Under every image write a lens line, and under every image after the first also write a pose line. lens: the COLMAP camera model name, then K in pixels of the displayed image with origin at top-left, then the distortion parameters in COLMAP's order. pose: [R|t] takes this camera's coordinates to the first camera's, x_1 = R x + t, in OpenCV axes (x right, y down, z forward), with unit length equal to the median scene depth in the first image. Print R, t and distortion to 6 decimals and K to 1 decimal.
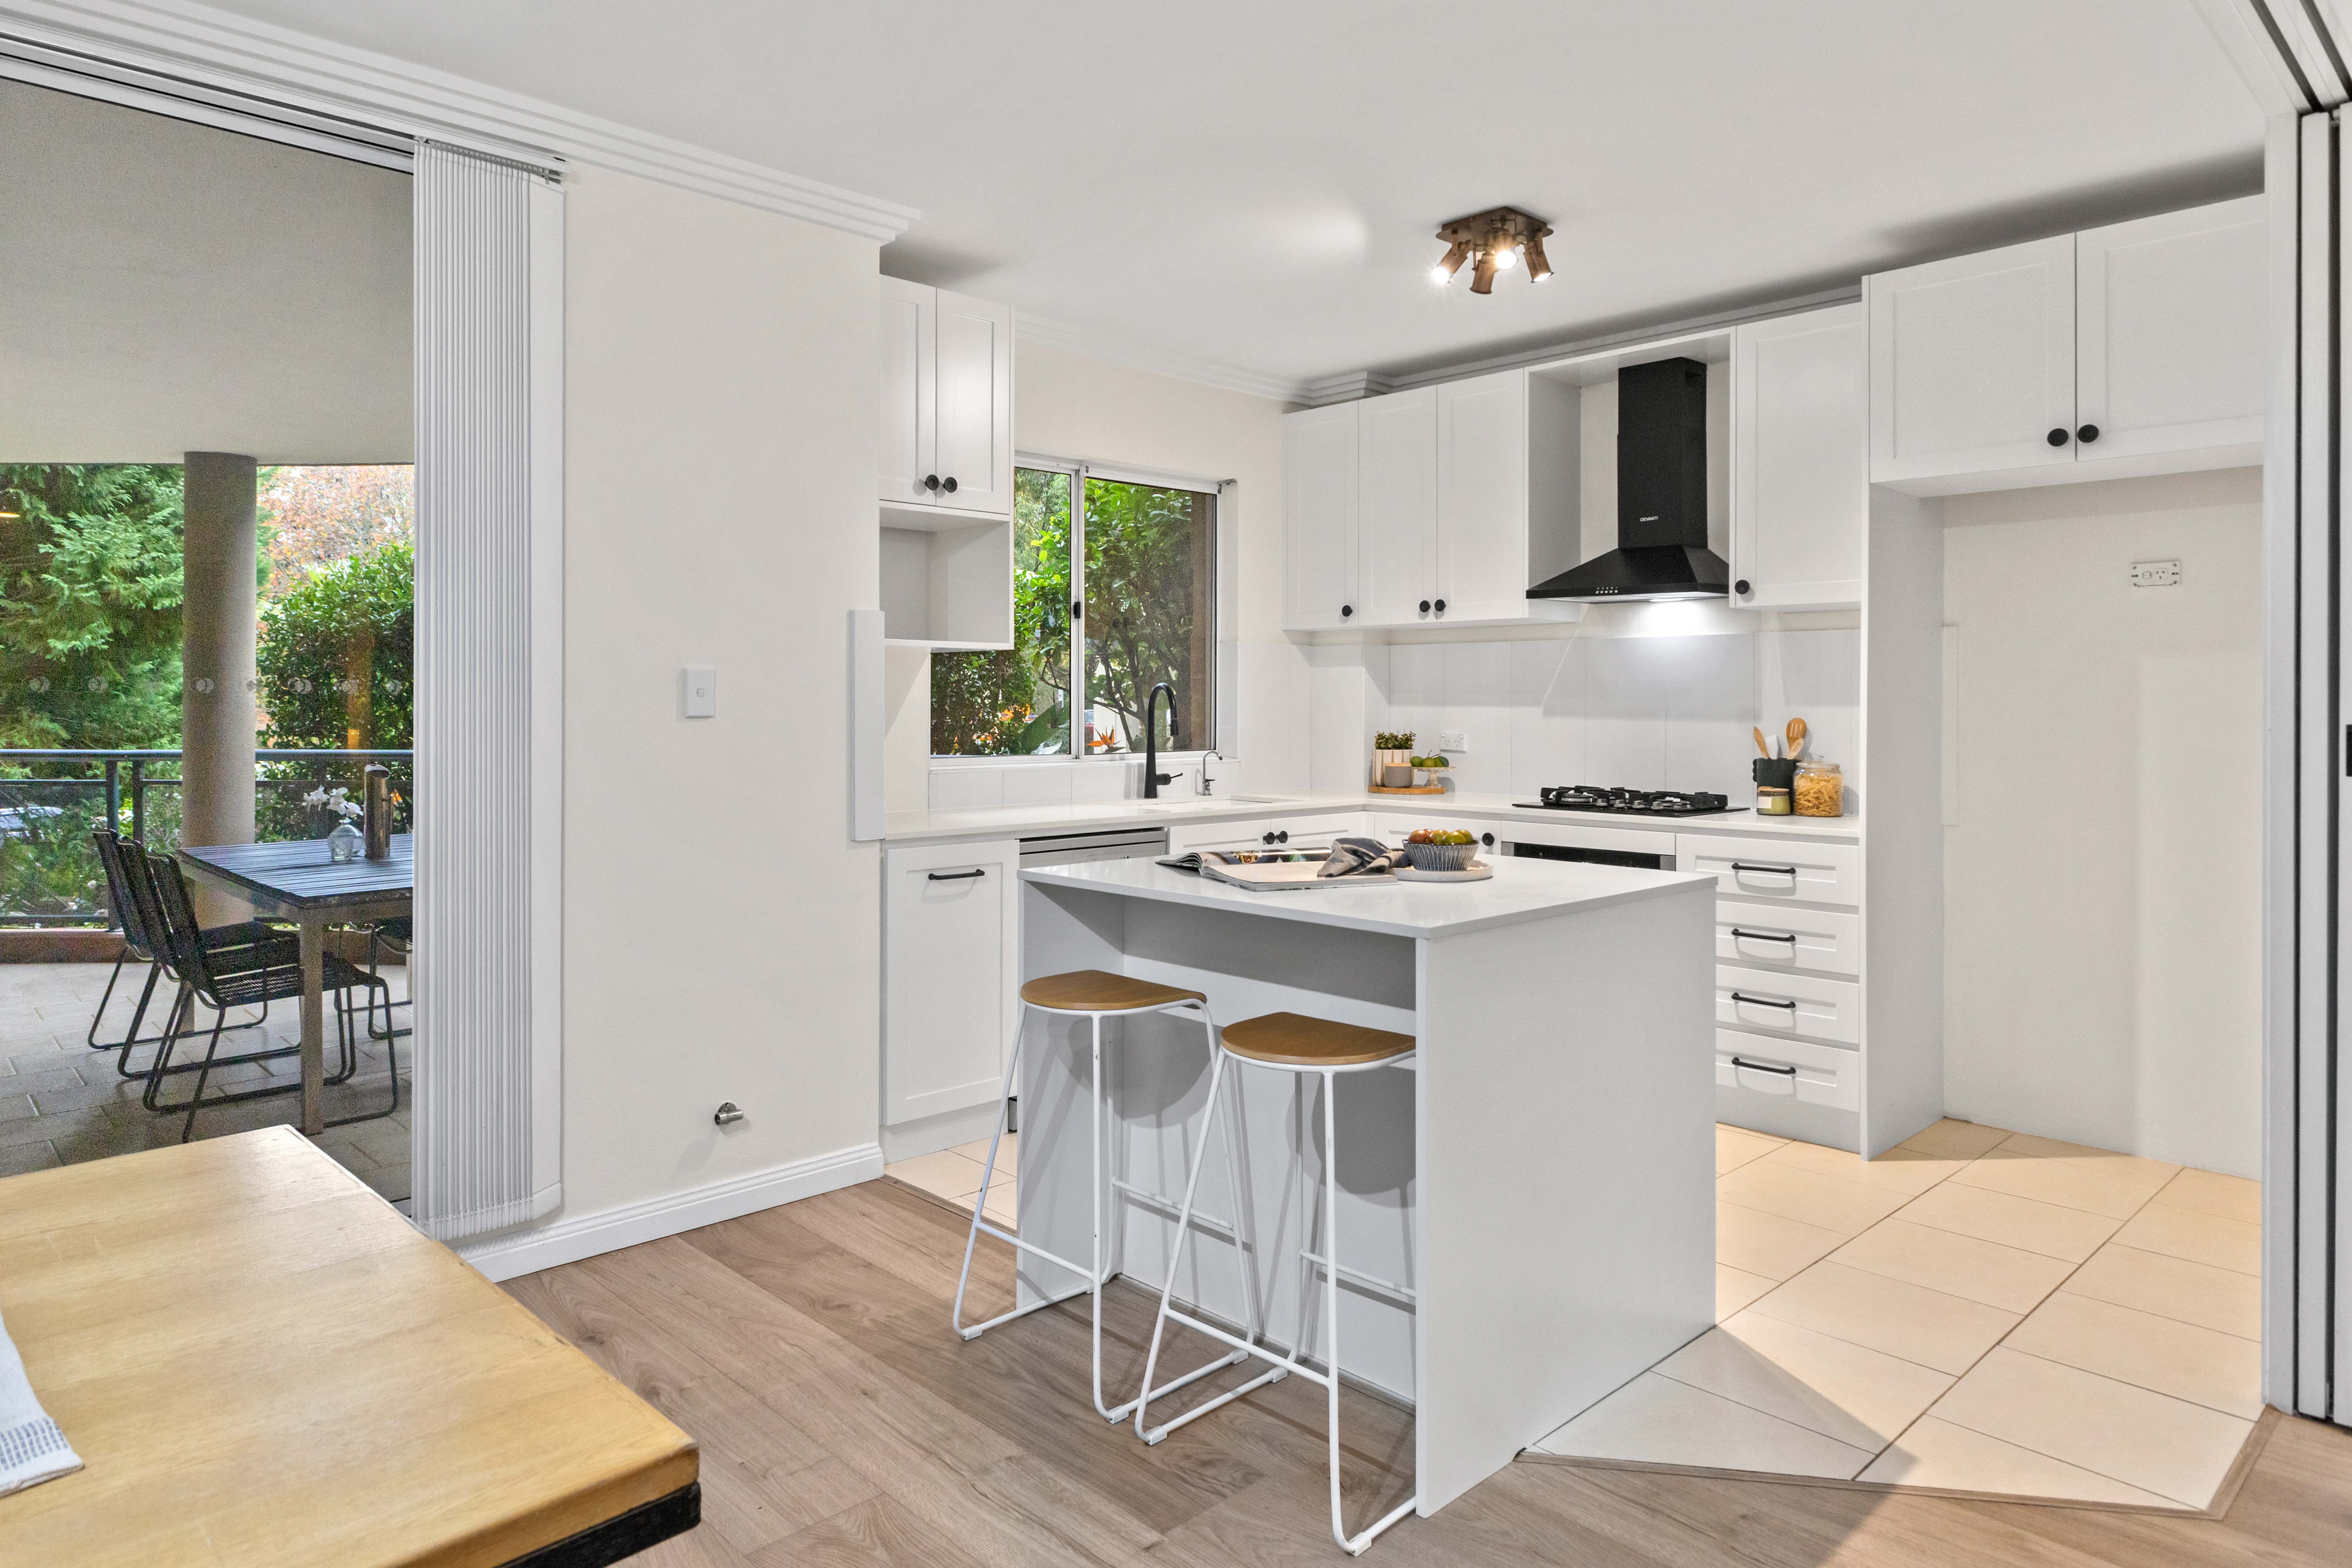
lens RADIAL K [[1423.5, 0, 1116.5], [0, 1423.5, 692.5], [0, 0, 1]] dist [-0.000804, 0.001162]
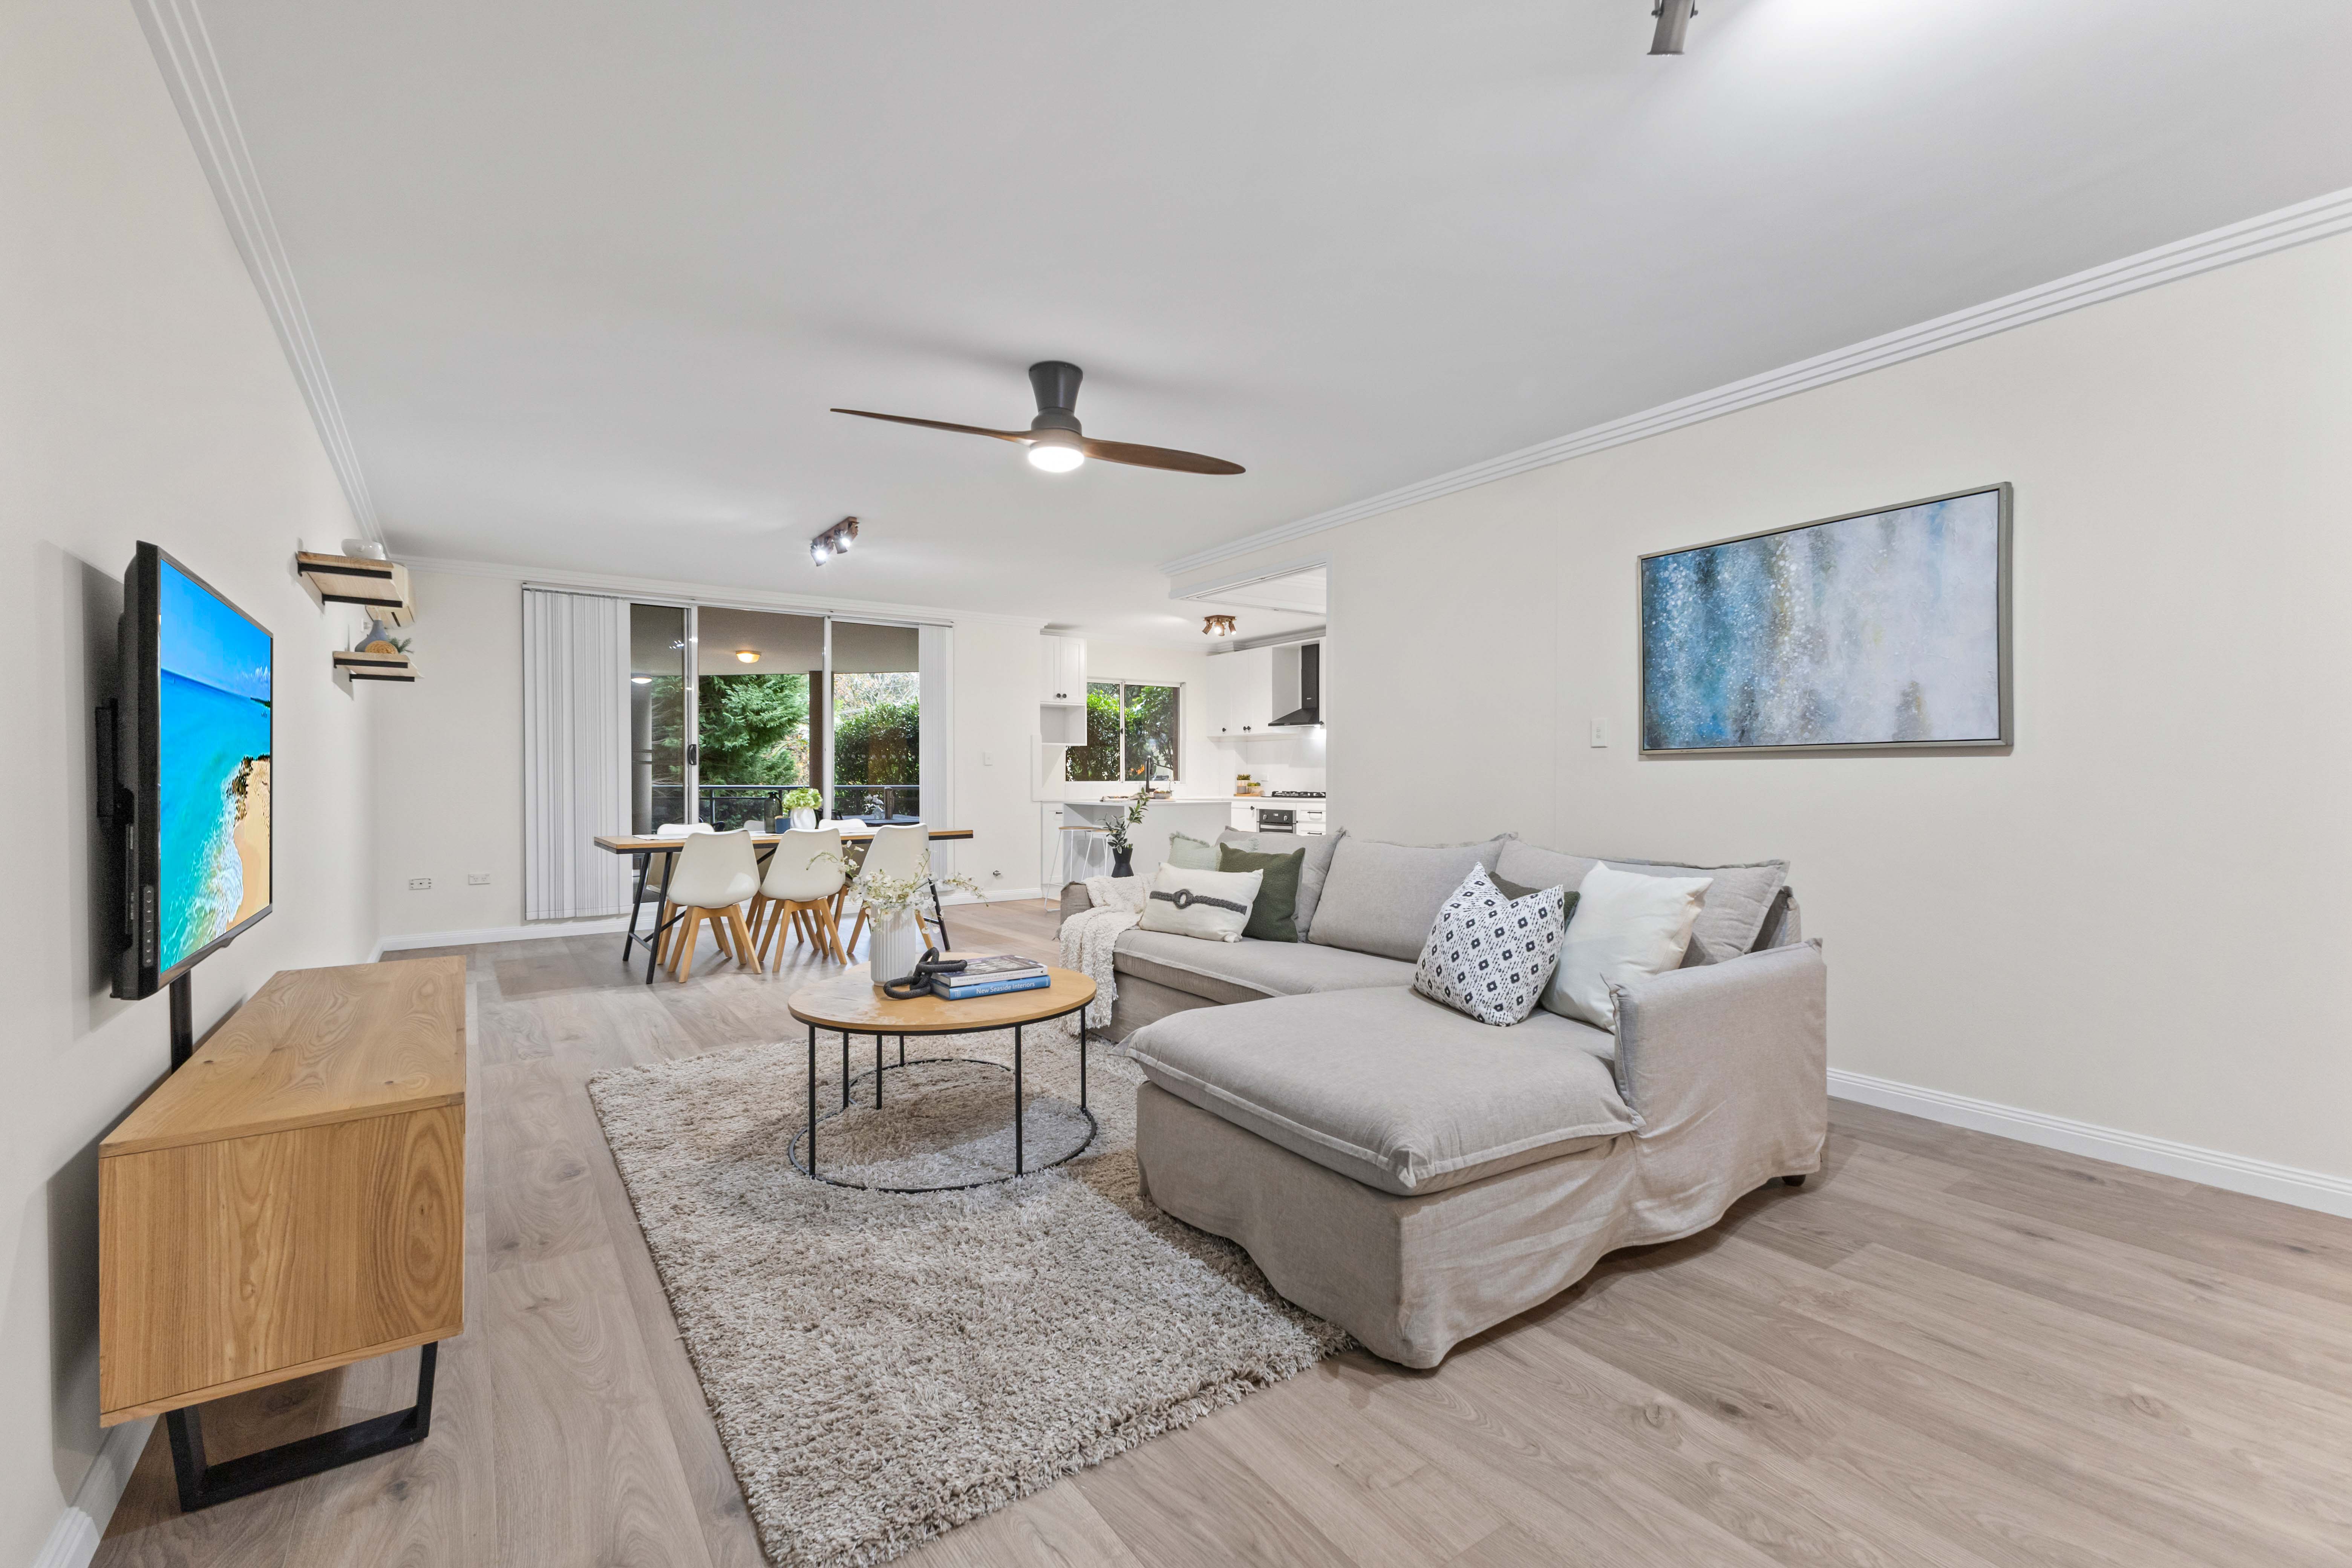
lens RADIAL K [[1032.8, 0, 1188.3], [0, 1032.8, 782.7], [0, 0, 1]] dist [0.003196, 0.000077]
pose [[0.991006, -0.002108, -0.133804, 0.353762], [0.003673, 0.999928, 0.011456, 0.021407], [0.133770, -0.011844, 0.990942, -0.970799]]
